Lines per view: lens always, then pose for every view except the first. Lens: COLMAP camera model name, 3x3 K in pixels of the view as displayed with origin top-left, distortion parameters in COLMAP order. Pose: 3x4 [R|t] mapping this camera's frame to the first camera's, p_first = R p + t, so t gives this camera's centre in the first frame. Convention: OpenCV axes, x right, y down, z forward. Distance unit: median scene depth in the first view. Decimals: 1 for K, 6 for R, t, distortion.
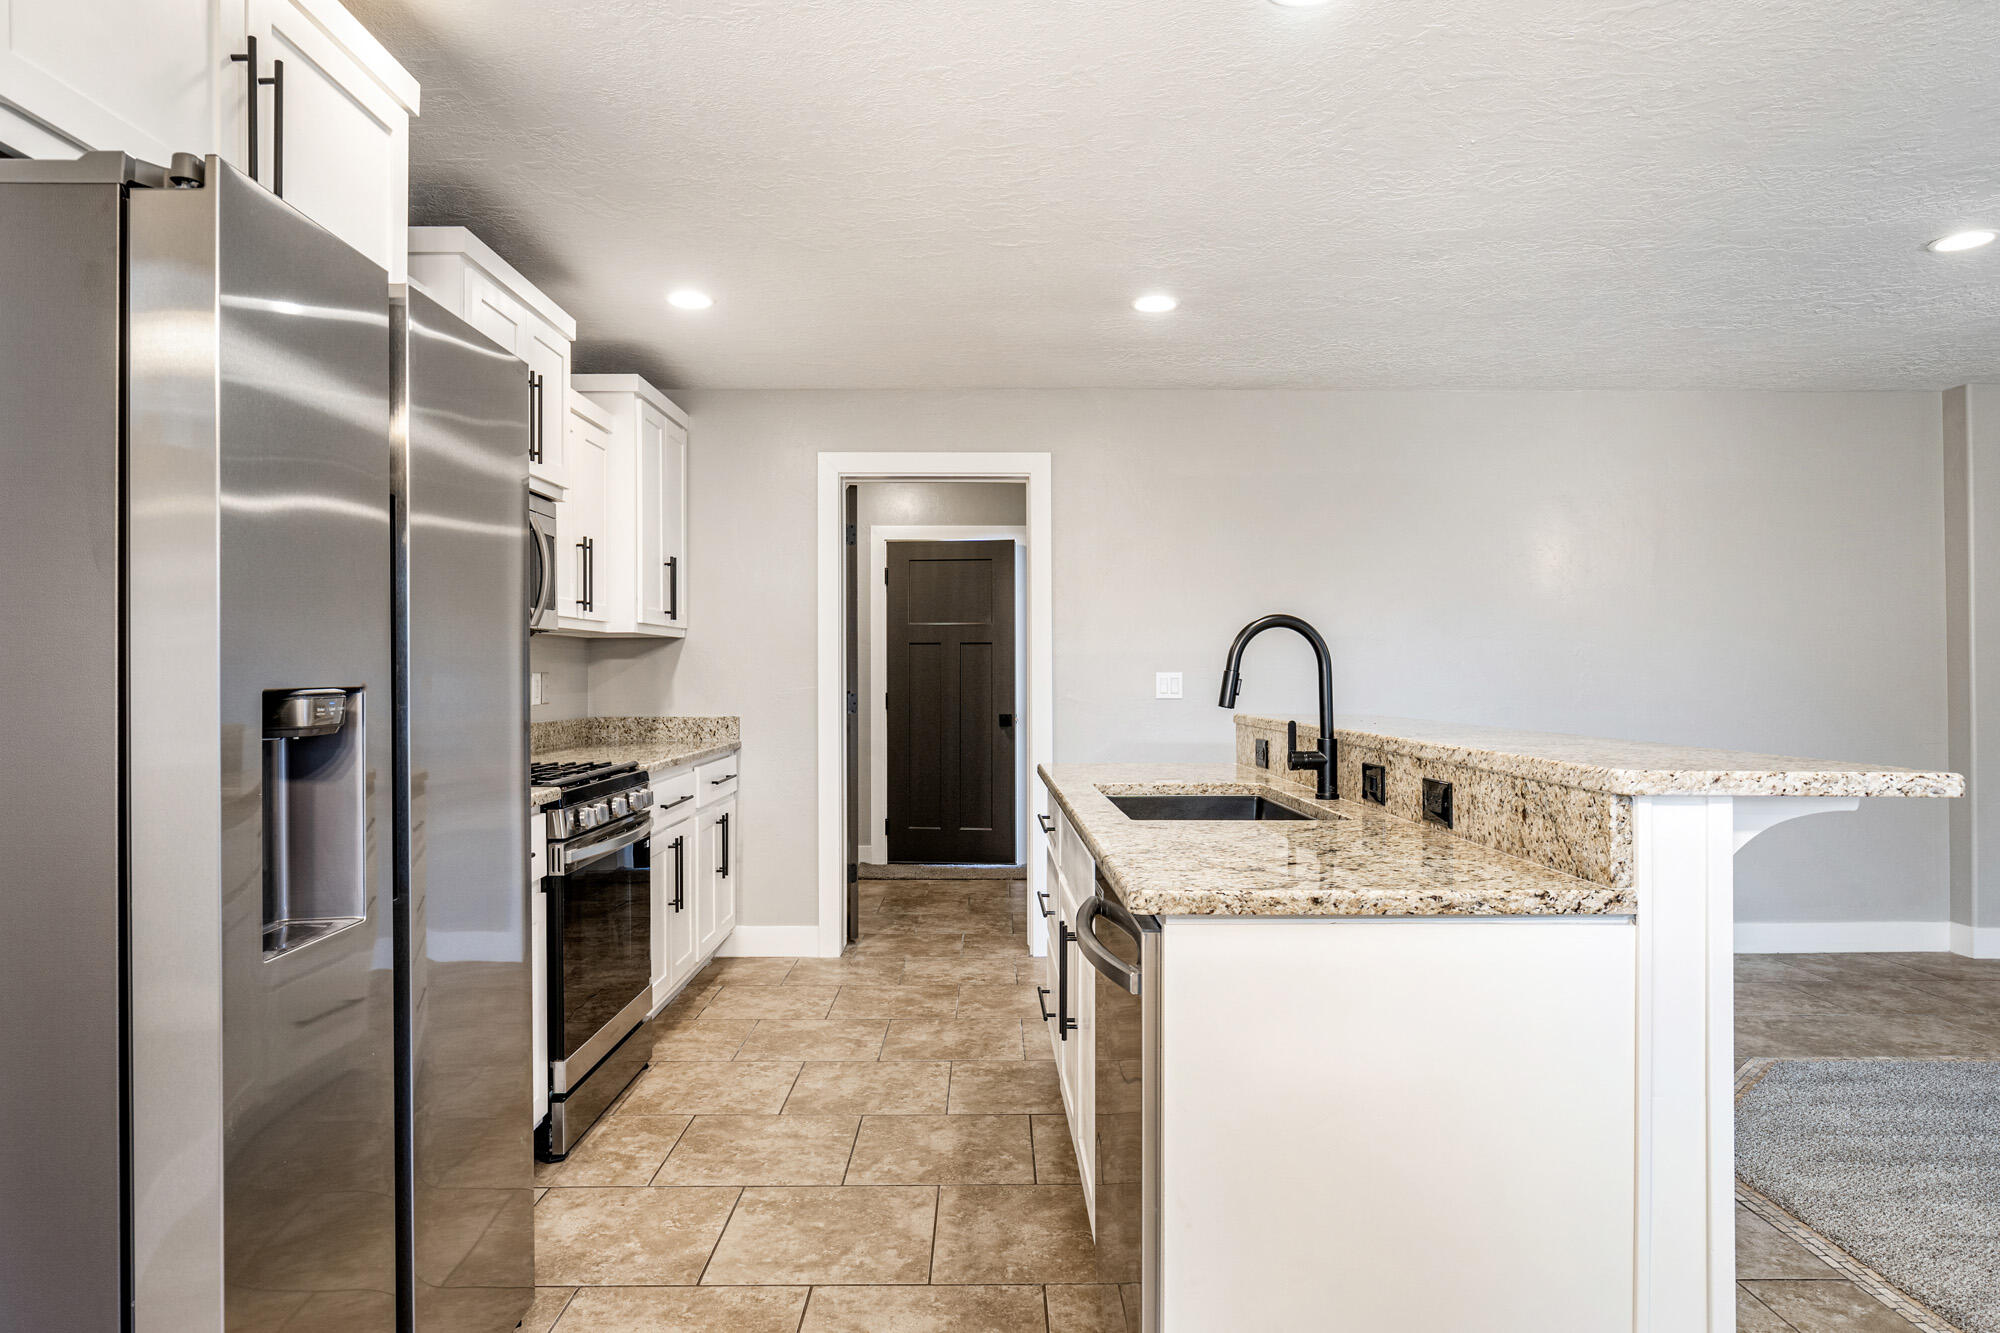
lens RADIAL K [[1131.6, 0, 1002.3], [0, 1131.6, 676.6], [0, 0, 1]] dist [0.008789, -0.005432]
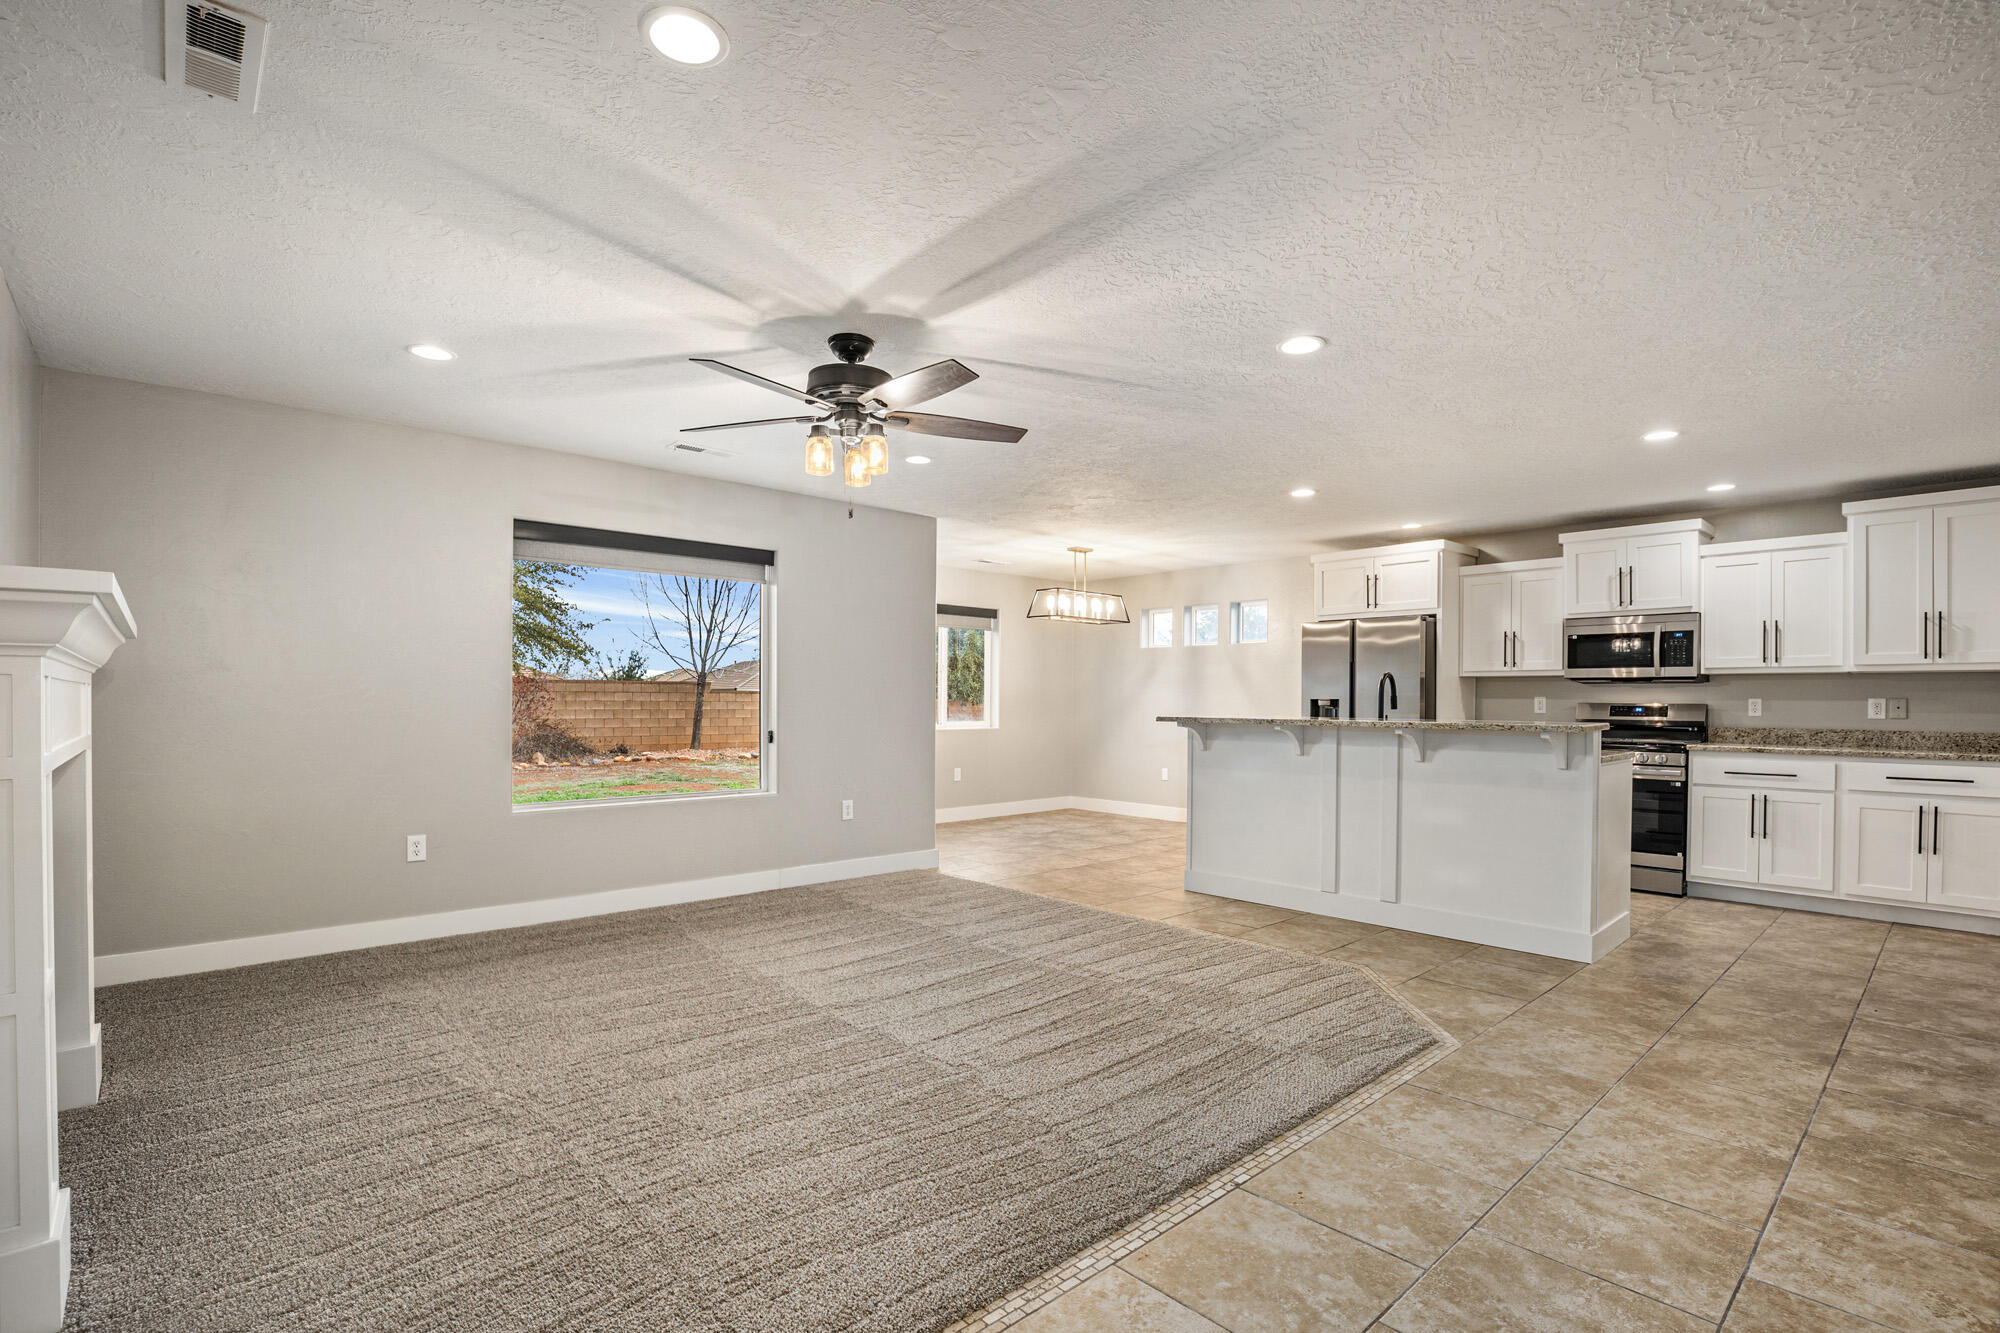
lens RADIAL K [[939.6, 0, 989.0], [0, 939.6, 693.8], [0, 0, 1]] dist [-0.010198, 0.001392]
pose [[-0.740839, -0.009484, -0.671615, 1.577571], [-0.008472, 0.999953, -0.004775, 0.008427], [0.671629, 0.002152, -0.740885, 1.341364]]
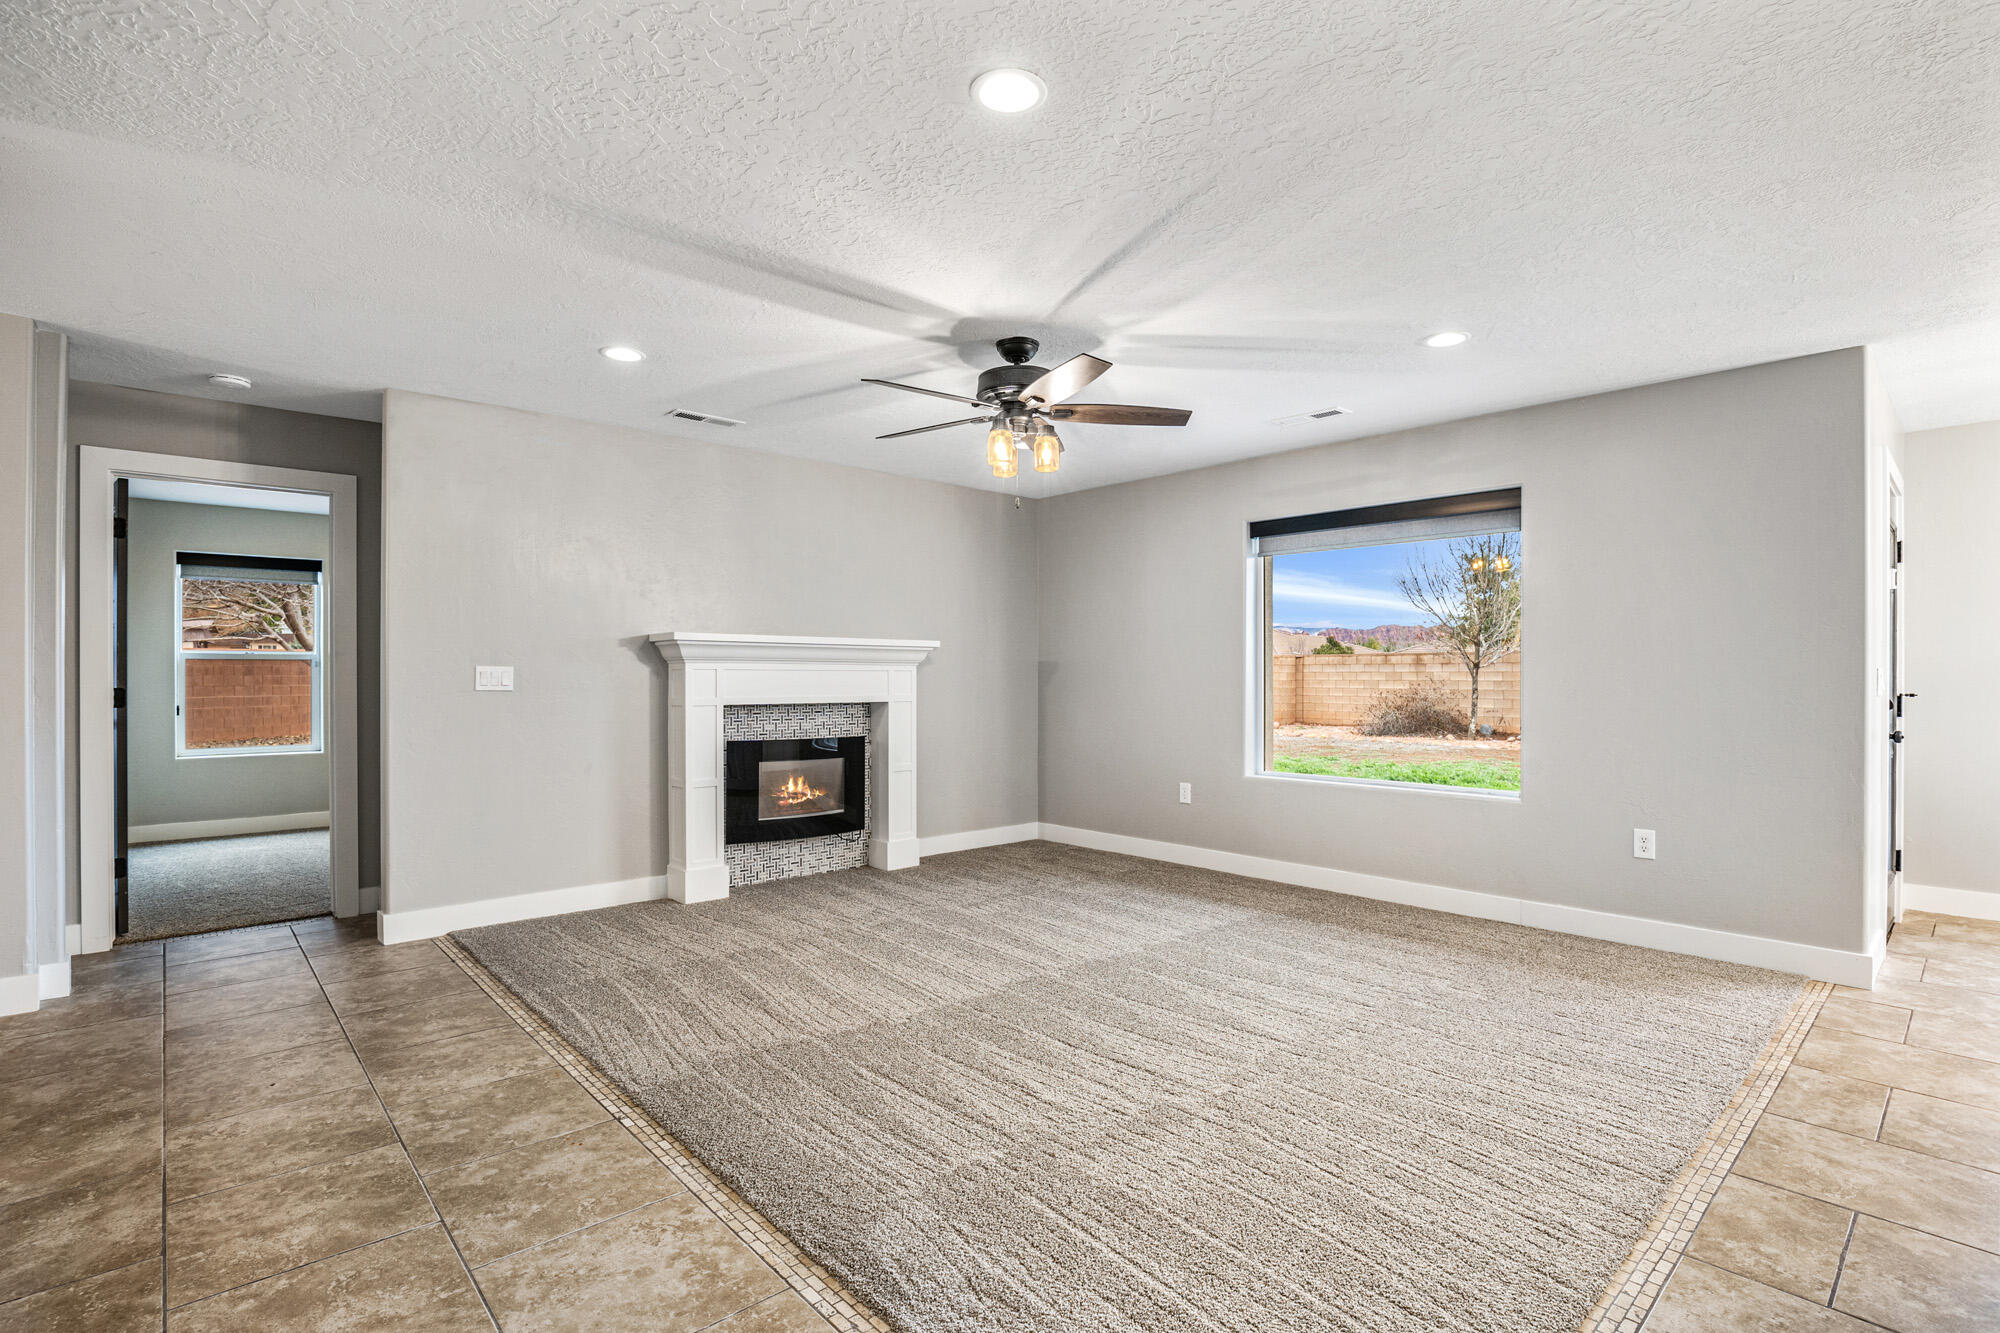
lens RADIAL K [[939.6, 0, 994.7], [0, 939.6, 662.9], [0, 0, 1]] dist [-0.010198, 0.001392]
pose [[-0.660997, 0.007908, 0.750347, 0.335503], [-0.001817, 0.999925, -0.012139, 0.008653], [-0.750386, -0.009387, -0.660933, 1.237823]]
